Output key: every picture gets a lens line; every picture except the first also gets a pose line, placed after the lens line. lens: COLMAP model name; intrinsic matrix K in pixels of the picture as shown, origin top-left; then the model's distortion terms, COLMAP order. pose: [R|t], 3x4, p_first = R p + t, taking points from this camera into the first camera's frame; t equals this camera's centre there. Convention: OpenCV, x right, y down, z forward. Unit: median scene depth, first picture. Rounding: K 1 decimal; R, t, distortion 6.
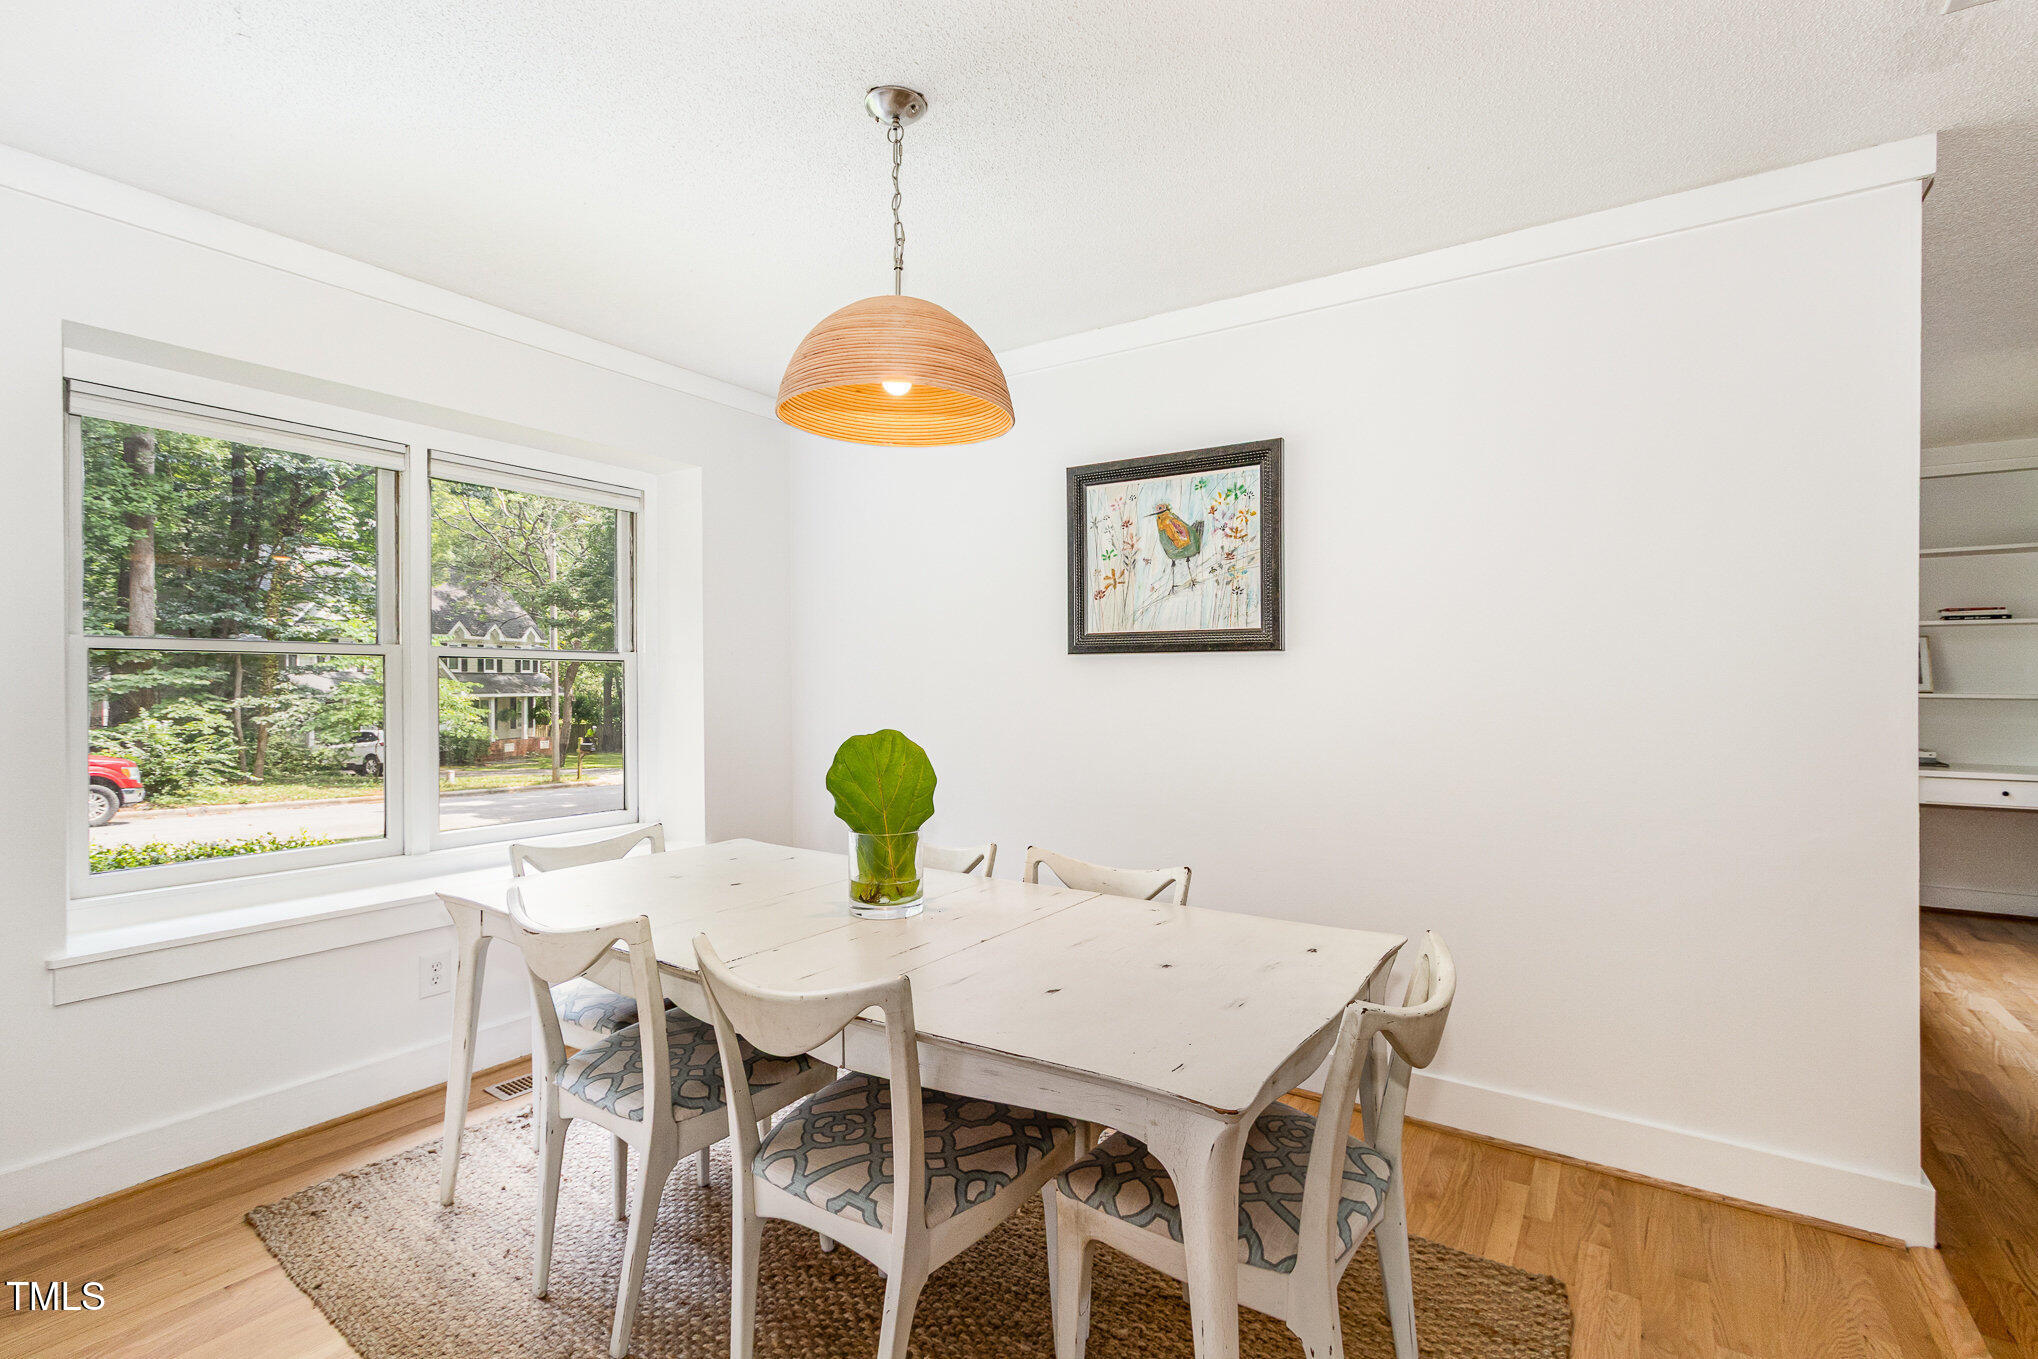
lens RADIAL K [[962.5, 0, 969.3], [0, 962.5, 692.1], [0, 0, 1]] dist [0.001760, 0.001418]
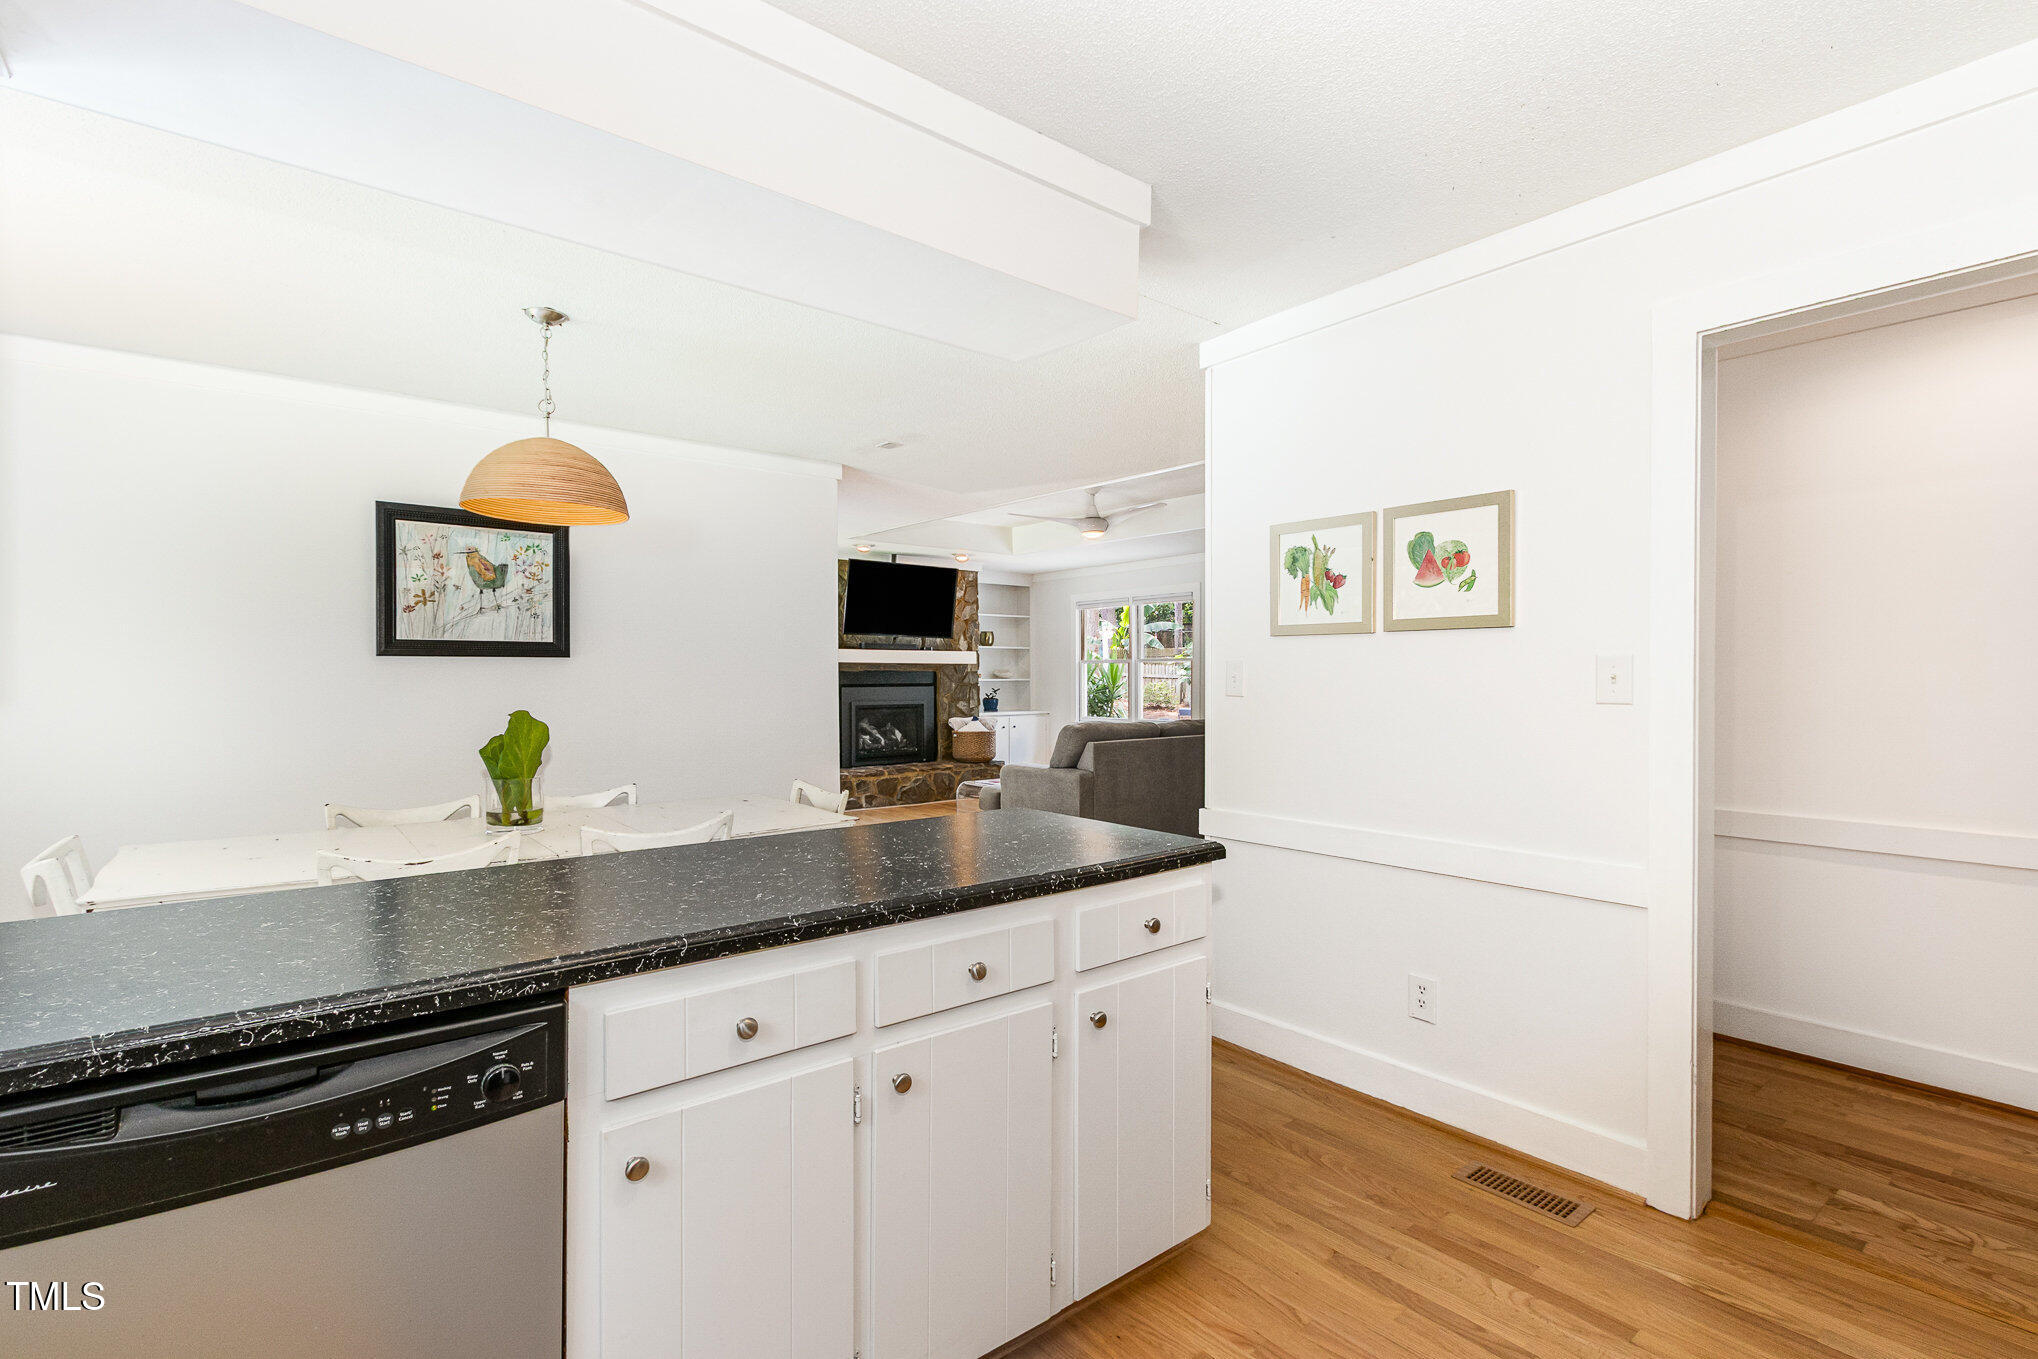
lens RADIAL K [[962.5, 0, 1053.8], [0, 962.5, 675.4], [0, 0, 1]] dist [0.001760, 0.001418]
pose [[0.251200, -0.002902, 0.967931, -0.910860], [0.015409, 0.999881, -0.001002, -0.000448], [-0.967812, 0.015167, 0.251215, -0.128786]]
